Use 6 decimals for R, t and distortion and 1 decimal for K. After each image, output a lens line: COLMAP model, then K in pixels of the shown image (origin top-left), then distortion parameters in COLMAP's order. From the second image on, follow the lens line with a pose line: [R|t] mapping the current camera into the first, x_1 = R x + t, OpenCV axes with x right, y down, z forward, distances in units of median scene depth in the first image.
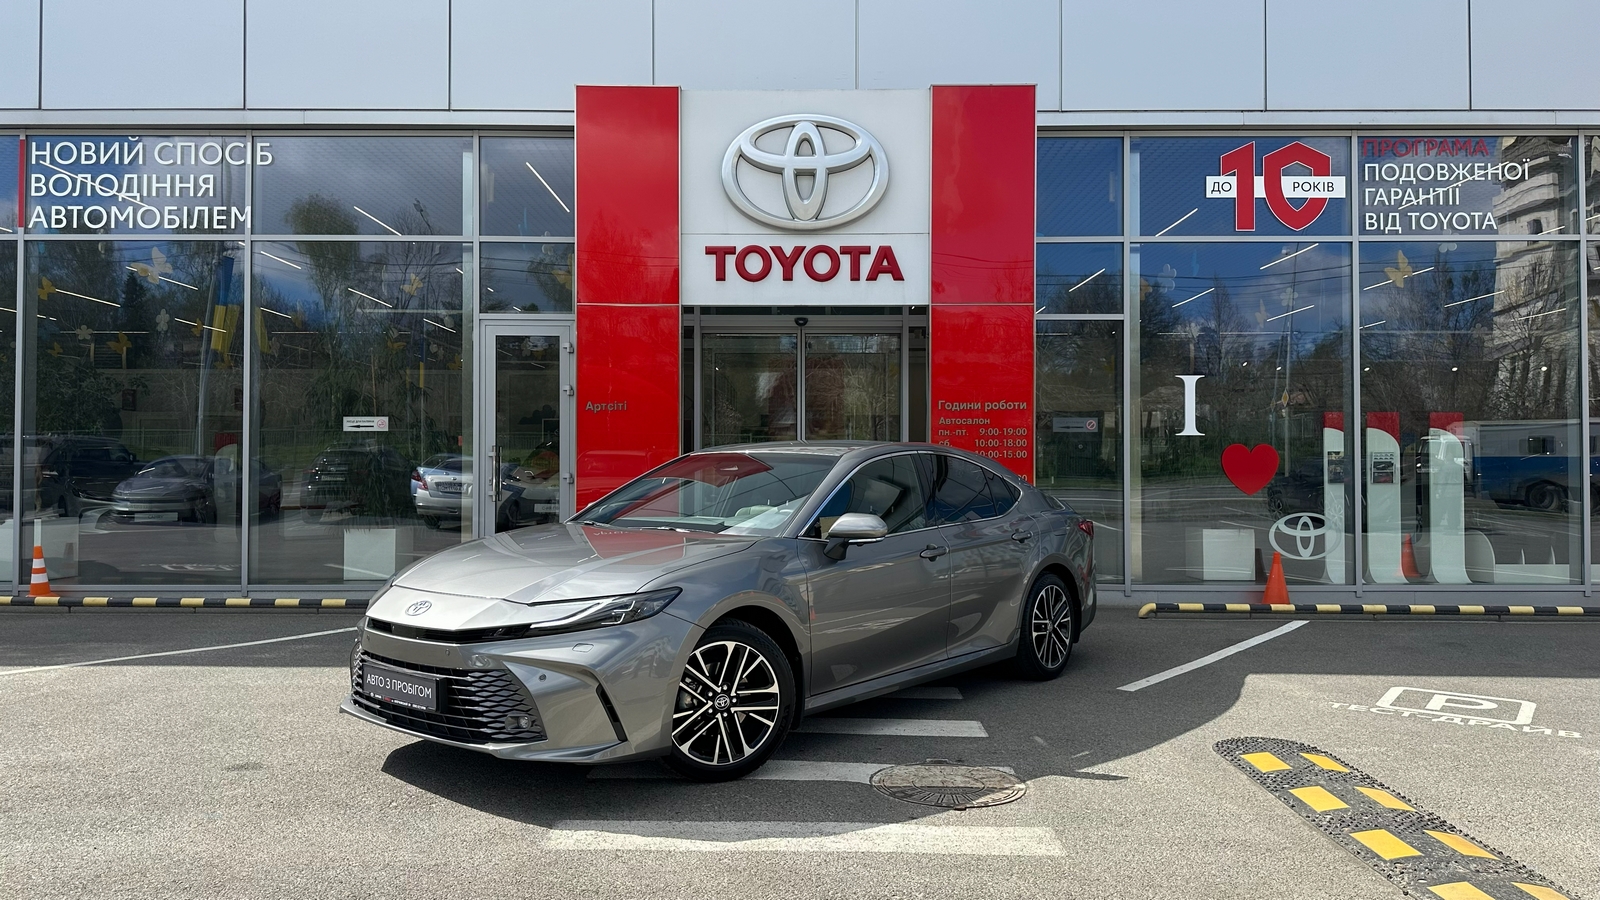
lens RADIAL K [[1138.9, 0, 791.6], [0, 1138.9, 445.0], [0, 0, 1]] dist [0.052024, -0.068690]
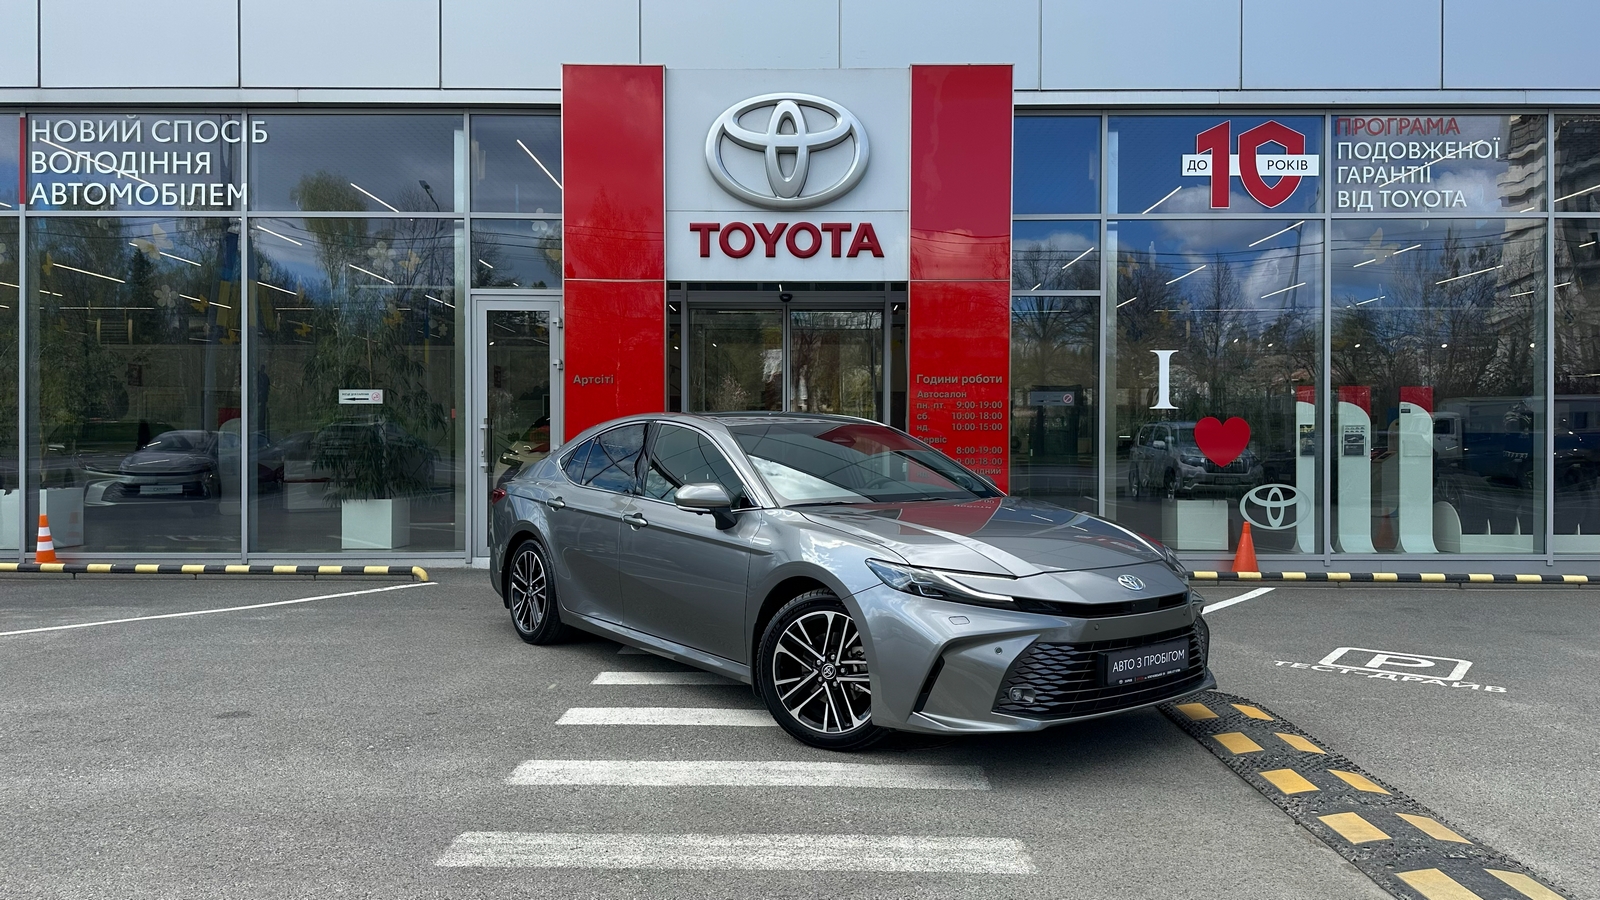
lens RADIAL K [[1138.9, 0, 801.3], [0, 1138.9, 449.0], [0, 0, 1]] dist [0.052024, -0.068690]
pose [[0.999999, 0.000950, -0.000676, 0.024177], [-0.000935, 0.999743, 0.022651, 0.004917], [0.000697, -0.022650, 0.999743, -0.027478]]
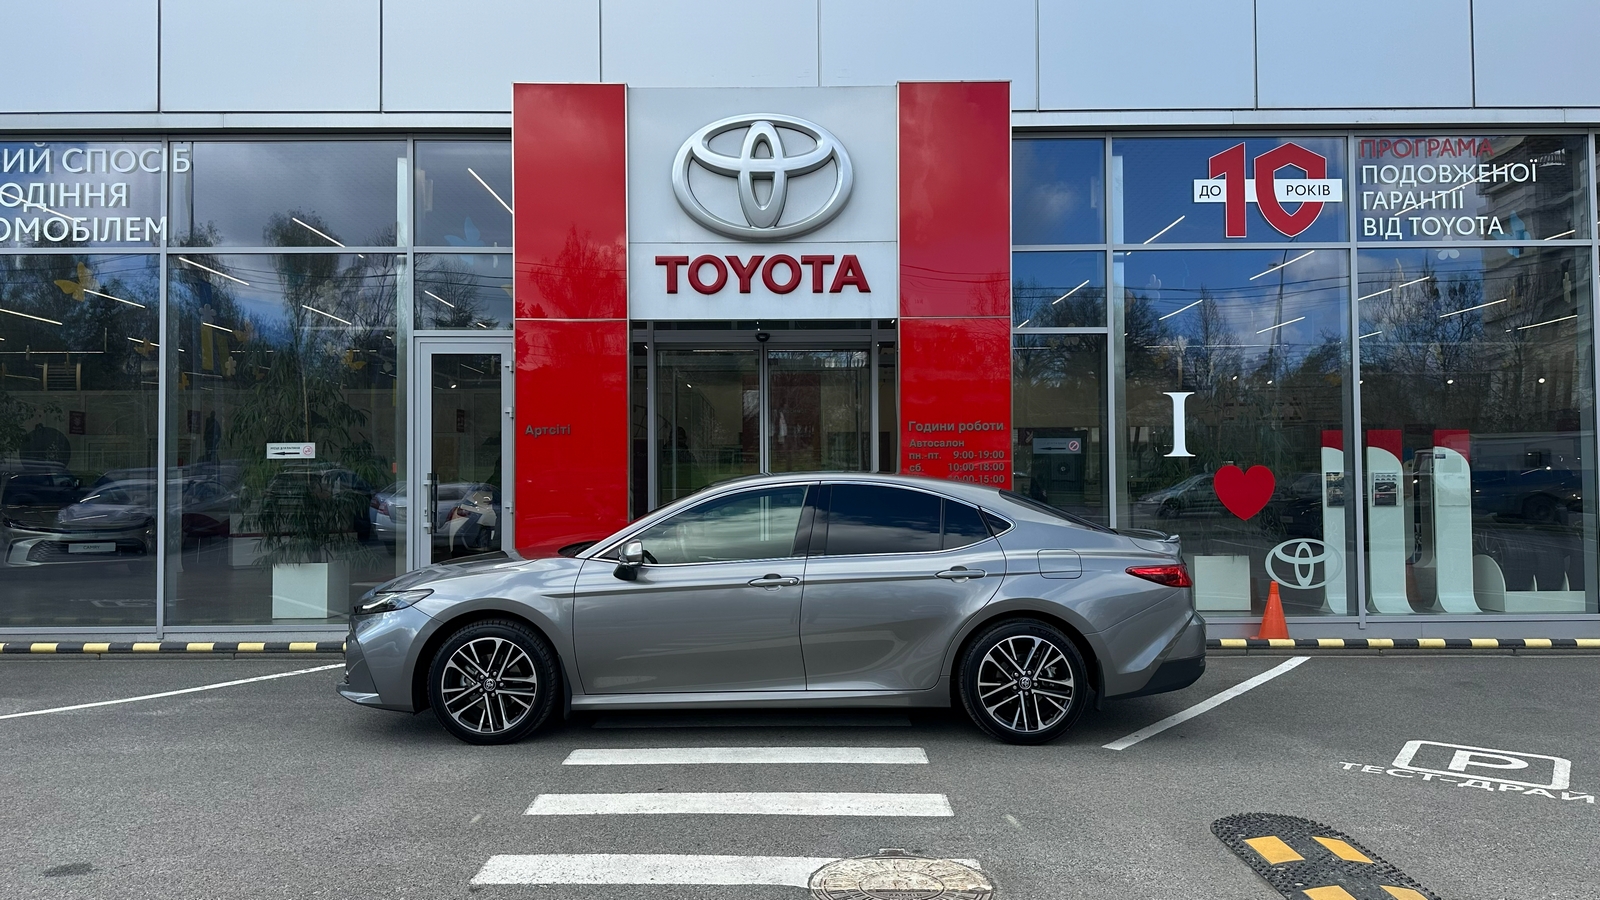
lens RADIAL K [[1138.9, 0, 794.6], [0, 1138.9, 448.0], [0, 0, 1]] dist [0.052024, -0.068690]
pose [[0.999911, -0.007290, 0.011194, 0.024637], [0.007405, 0.999920, -0.010278, -0.008478], [-0.011118, 0.010360, 0.999885, 0.073717]]
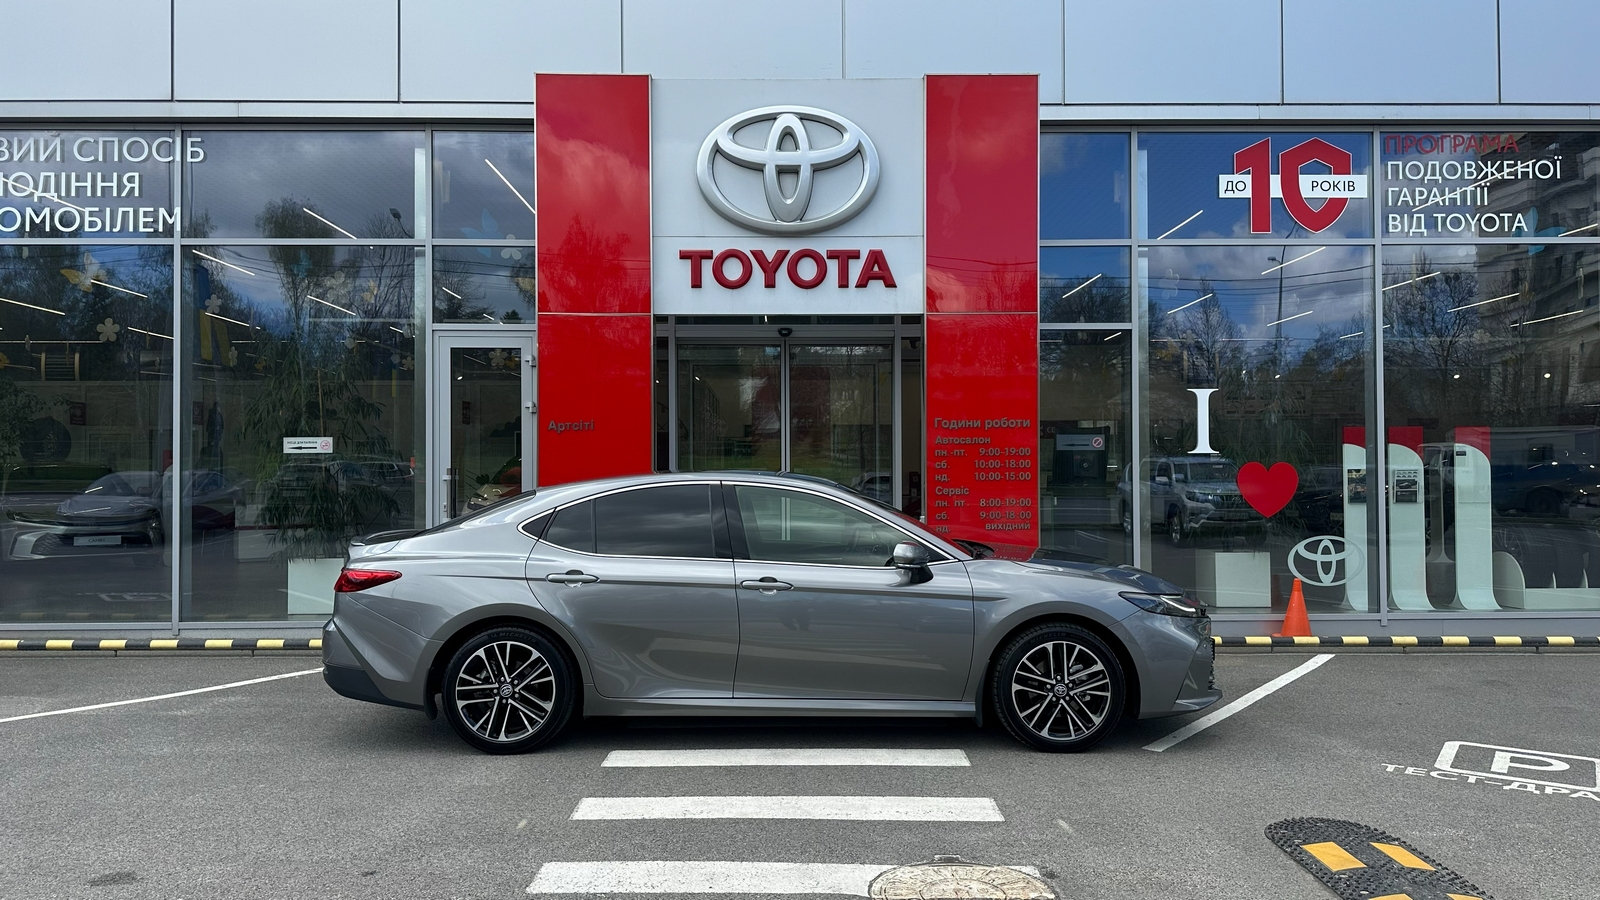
lens RADIAL K [[1138.9, 0, 801.8], [0, 1138.9, 451.3], [0, 0, 1]] dist [0.052024, -0.068690]
pose [[0.999746, -0.004944, 0.021988, 0.001493], [0.004919, 0.999987, 0.001194, -0.013290], [-0.021993, -0.001086, 0.999758, 0.080546]]
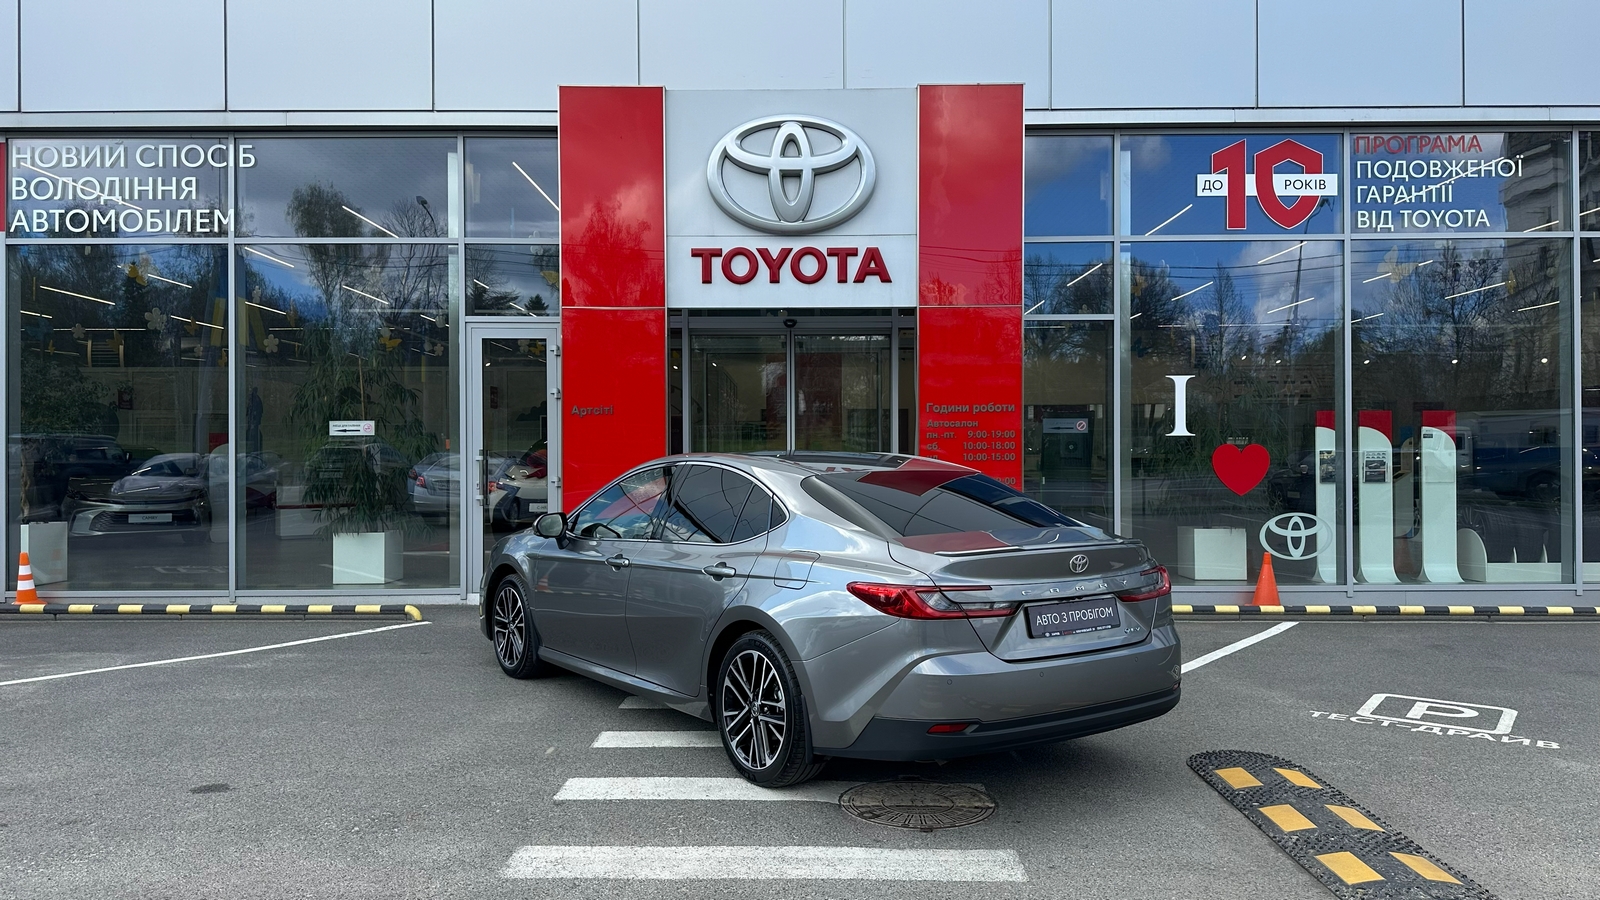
lens RADIAL K [[1138.9, 0, 801.4], [0, 1138.9, 452.2], [0, 0, 1]] dist [0.052024, -0.068690]
pose [[0.999987, -0.004853, 0.001337, 0.017327], [0.004831, 0.999864, 0.015798, -0.011928], [-0.001414, -0.015791, 0.999874, 0.005073]]
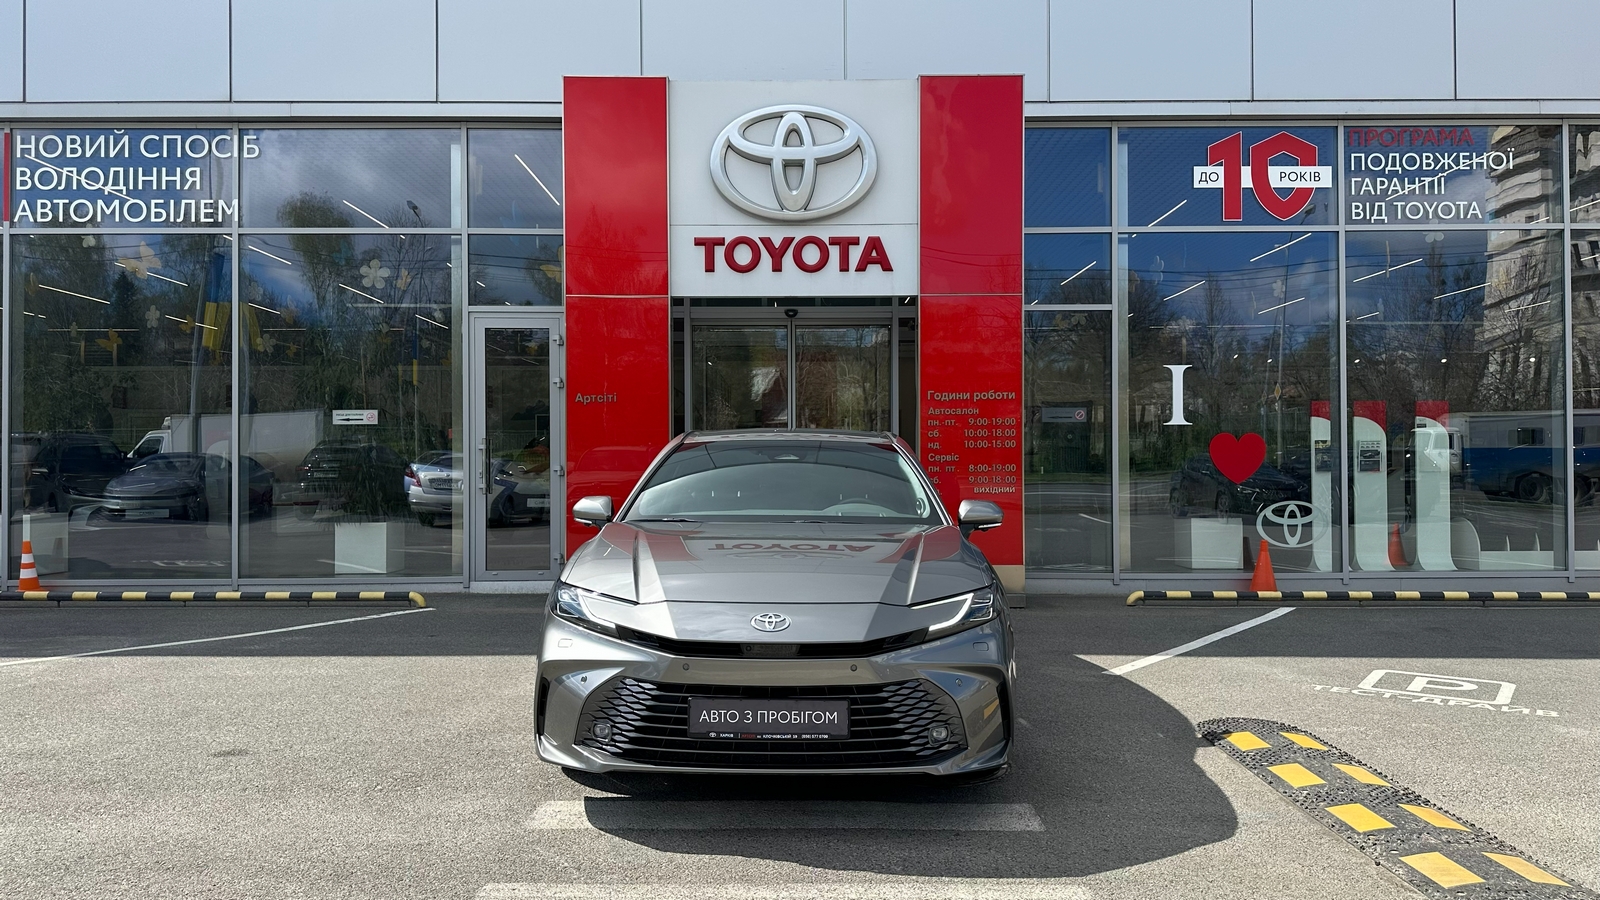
lens RADIAL K [[1138.9, 0, 798.7], [0, 1138.9, 451.0], [0, 0, 1]] dist [0.052024, -0.068690]
pose [[0.999948, -0.004979, 0.008887, 0.005867], [0.004912, 0.999960, 0.007504, 0.005667], [-0.008924, -0.007460, 0.999932, -0.002519]]
